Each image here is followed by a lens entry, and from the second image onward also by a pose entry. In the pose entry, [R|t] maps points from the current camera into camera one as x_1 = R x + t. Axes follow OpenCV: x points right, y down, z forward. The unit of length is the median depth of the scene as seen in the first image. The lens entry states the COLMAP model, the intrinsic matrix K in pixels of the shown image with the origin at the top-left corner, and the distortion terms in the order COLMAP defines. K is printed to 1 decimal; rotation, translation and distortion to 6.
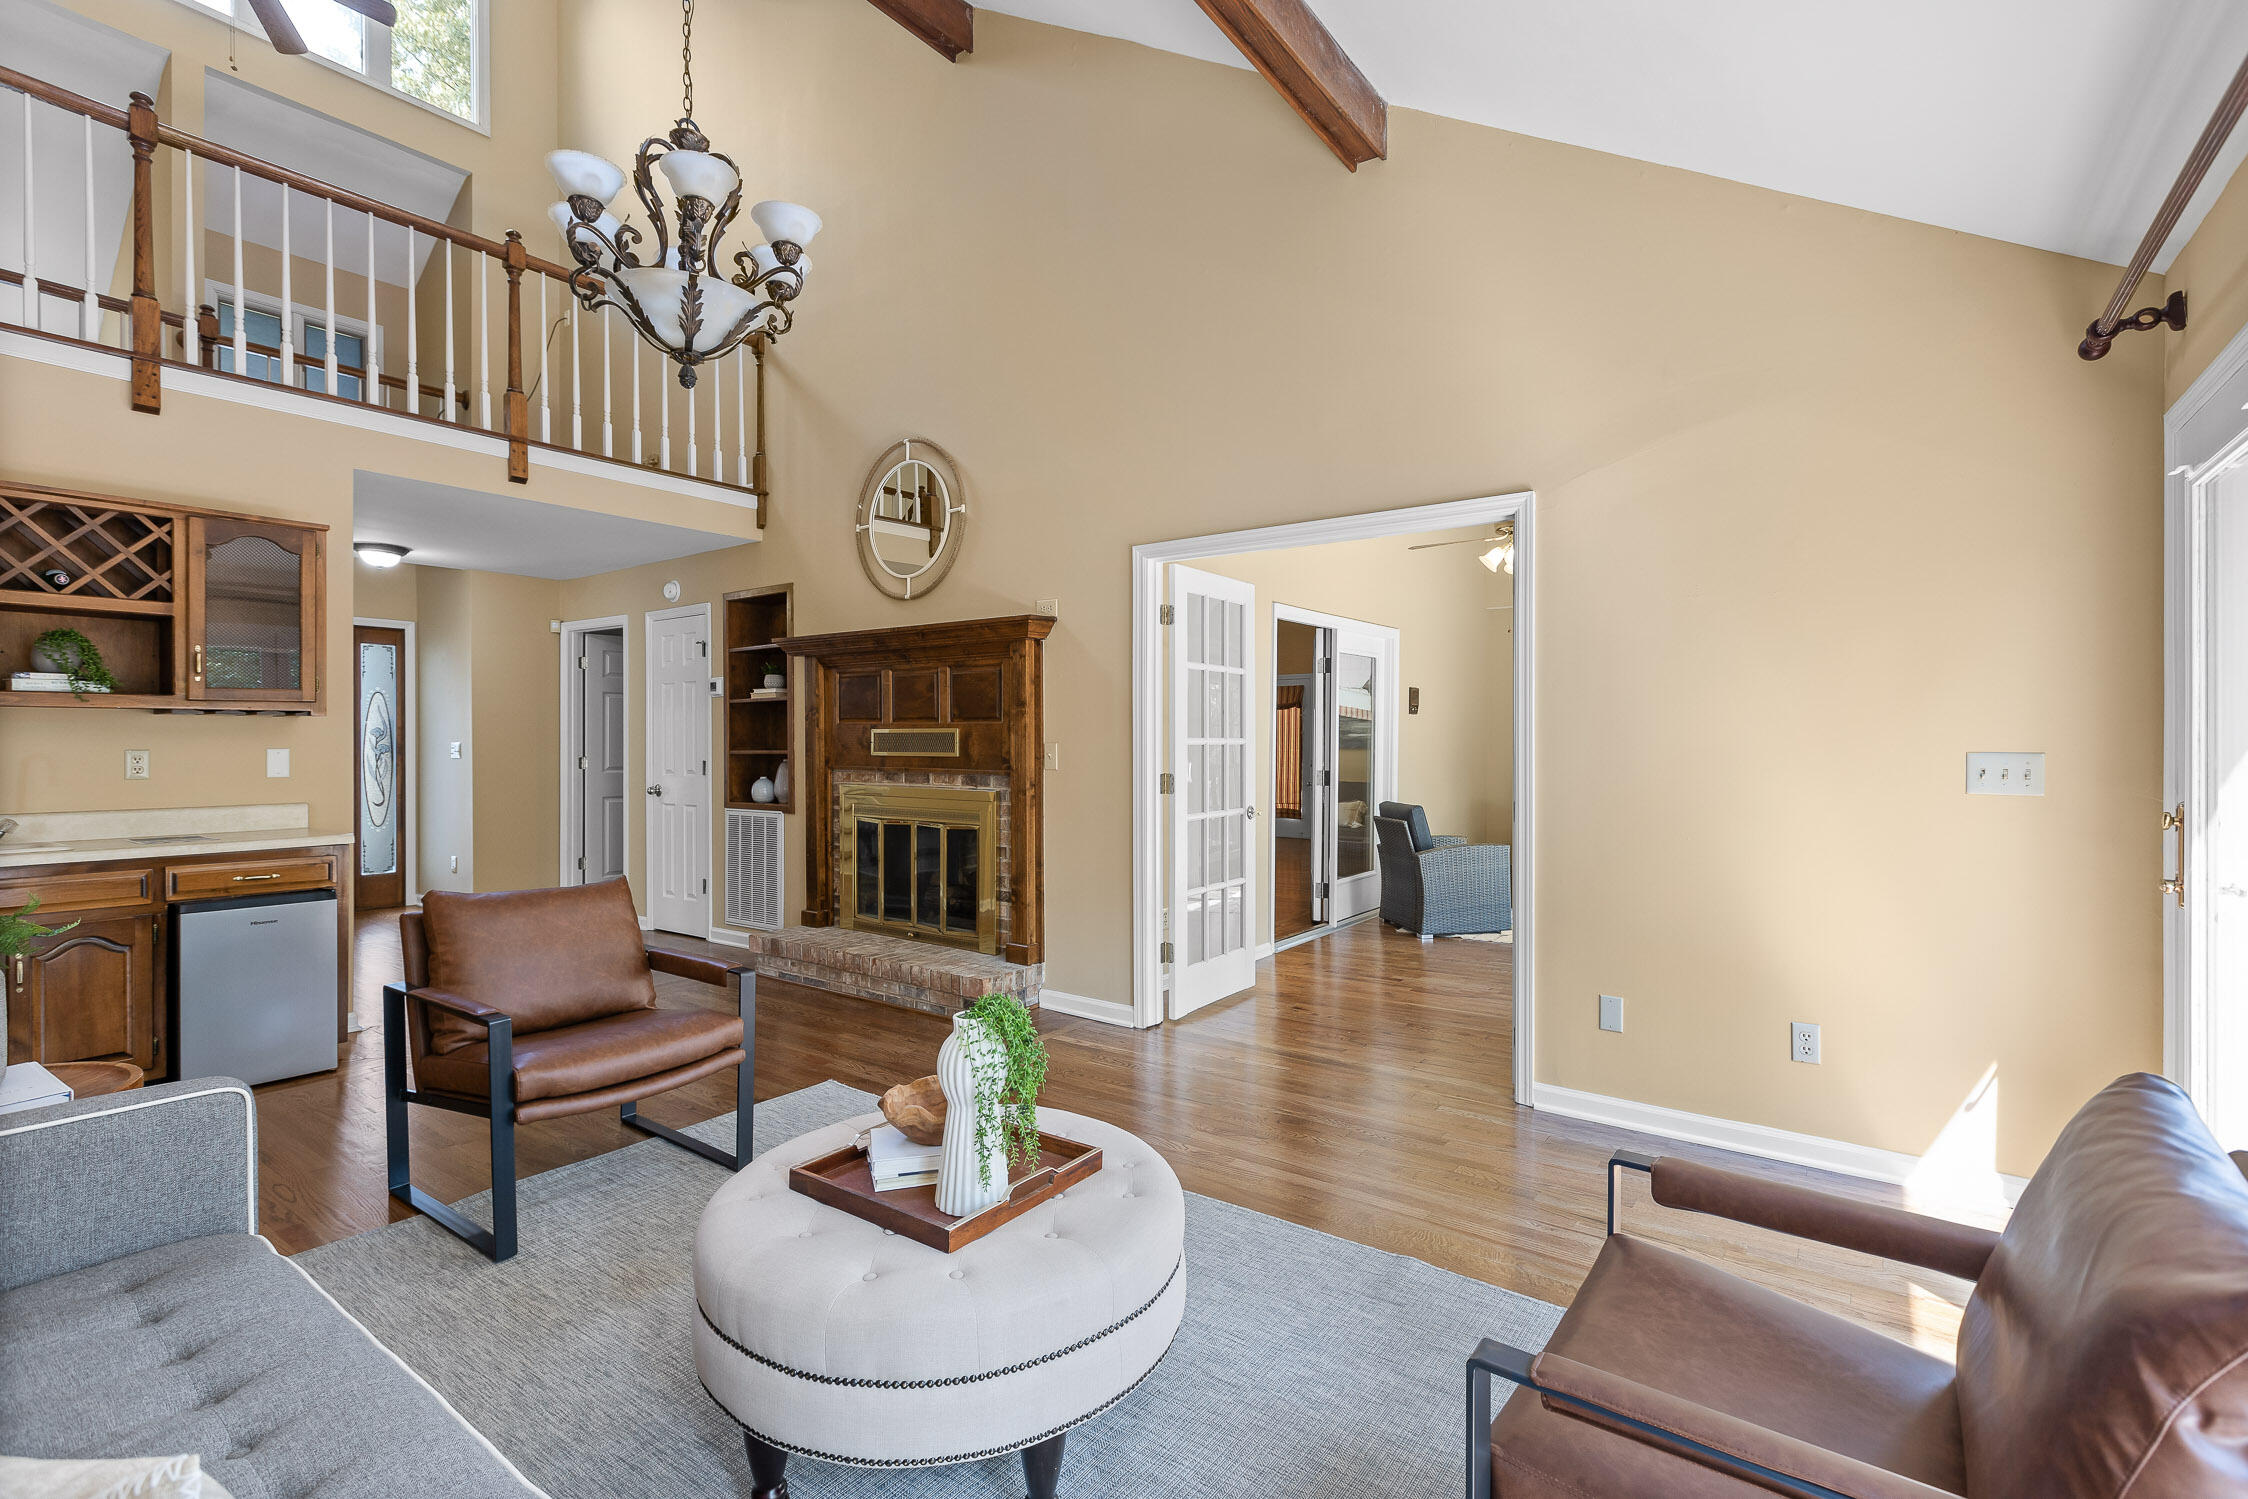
lens RADIAL K [[1026.7, 0, 1134.1], [0, 1026.7, 742.8], [0, 0, 1]] dist [0.004186, 0.000024]
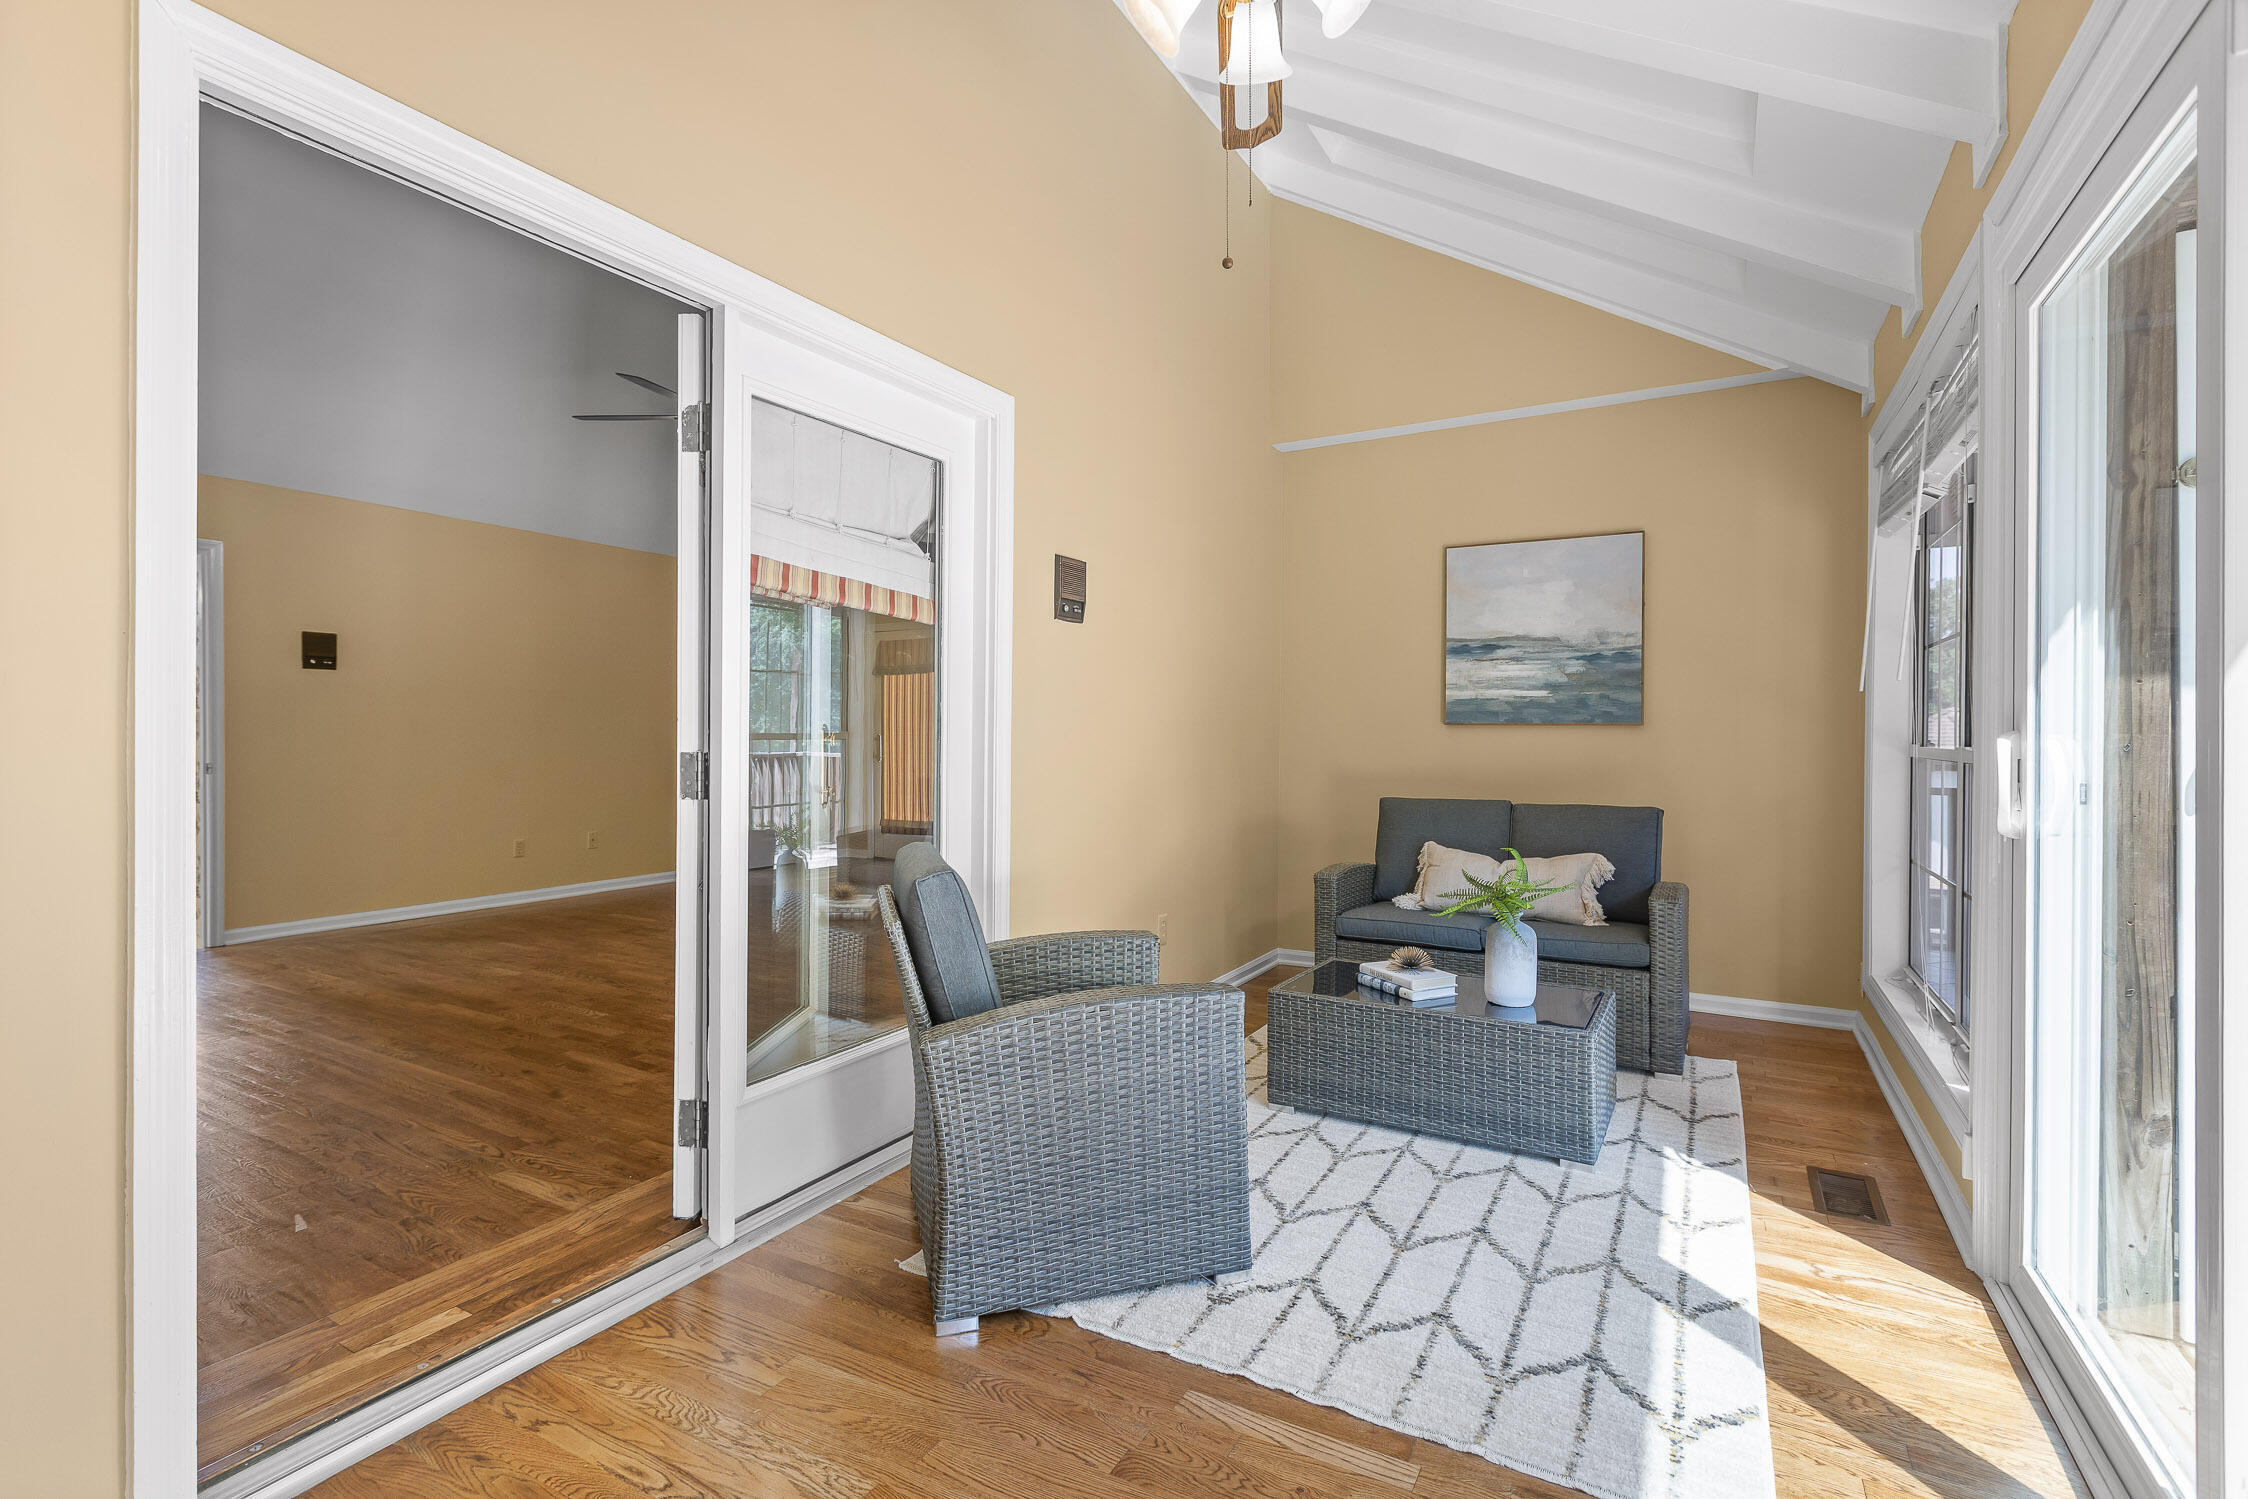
lens RADIAL K [[1026.7, 0, 1129.9], [0, 1026.7, 746.9], [0, 0, 1]] dist [0.004186, 0.000024]
pose [[0.993308, 0.000458, 0.115499, 0.195436], [-0.000425, 1.000000, -0.000312, 0.017591], [-0.115499, 0.000261, 0.993308, 0.462212]]
